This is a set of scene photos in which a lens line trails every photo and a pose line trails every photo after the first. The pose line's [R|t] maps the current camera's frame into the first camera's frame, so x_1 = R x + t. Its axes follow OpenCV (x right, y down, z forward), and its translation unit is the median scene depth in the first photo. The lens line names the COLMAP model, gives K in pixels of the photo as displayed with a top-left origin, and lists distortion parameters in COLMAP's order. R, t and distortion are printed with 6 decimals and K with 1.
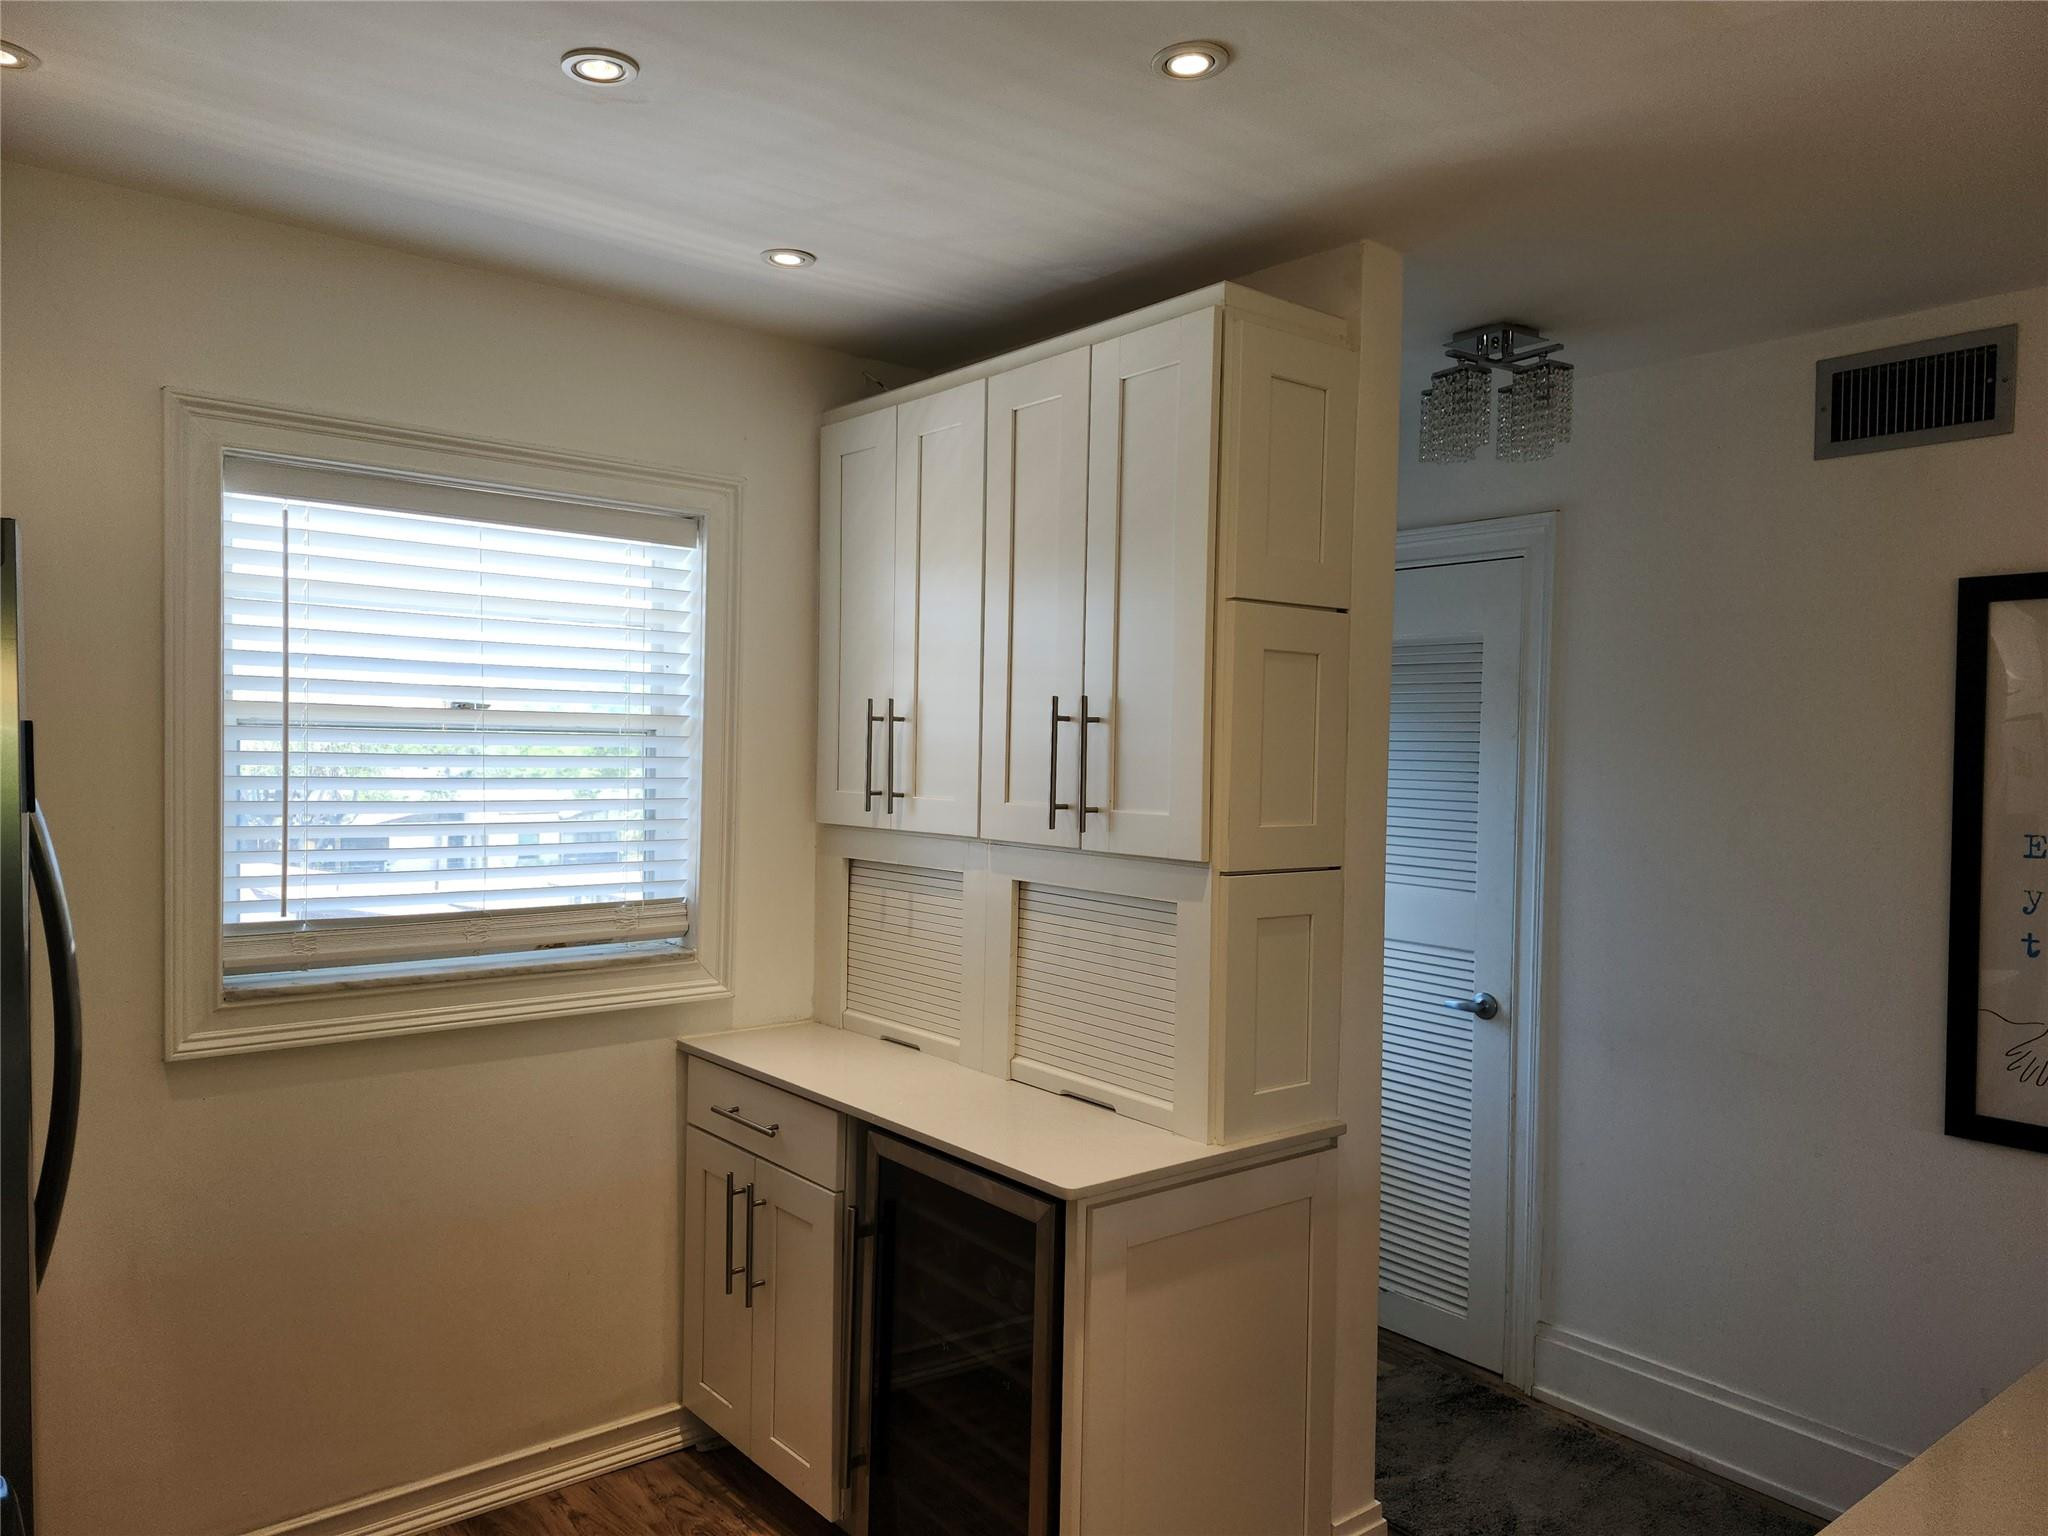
lens RADIAL K [[1403.2, 0, 1008.6], [0, 1403.2, 767.7], [0, 0, 1]] dist [0.077337, -0.092342]
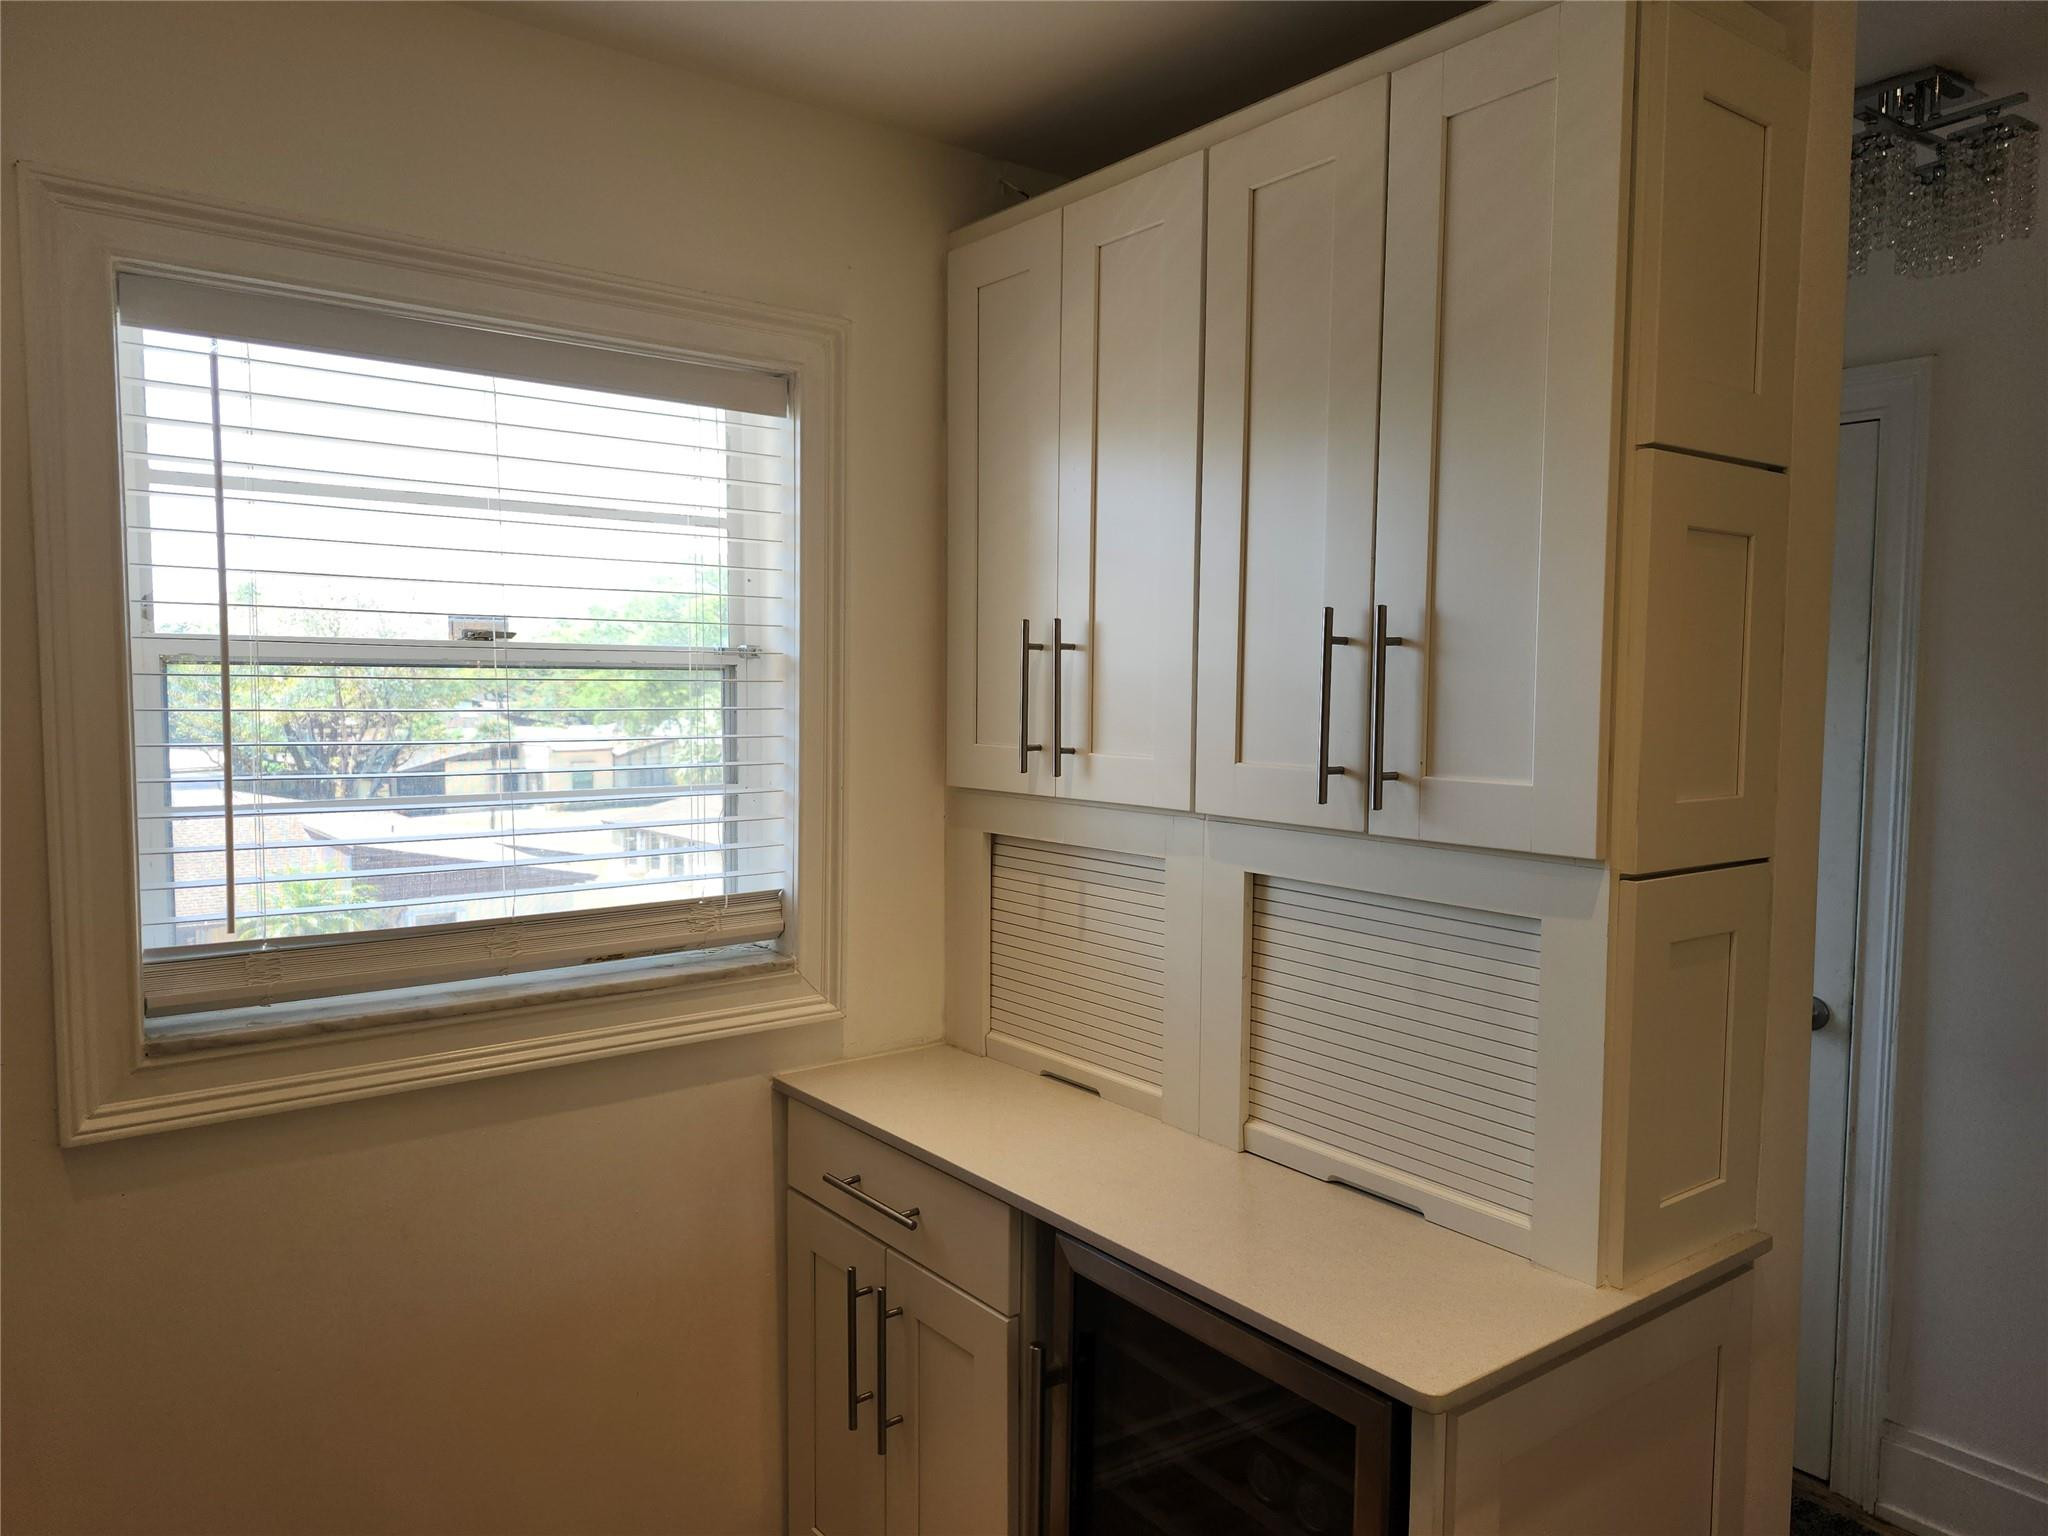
lens RADIAL K [[1403.2, 0, 1008.6], [0, 1403.2, 767.7], [0, 0, 1]] dist [0.077337, -0.092342]
pose [[0.999310, -0.008676, -0.036103, -0.086535], [0.010356, 0.998859, 0.046622, -0.006439], [0.035658, -0.046964, 0.998260, 0.280494]]
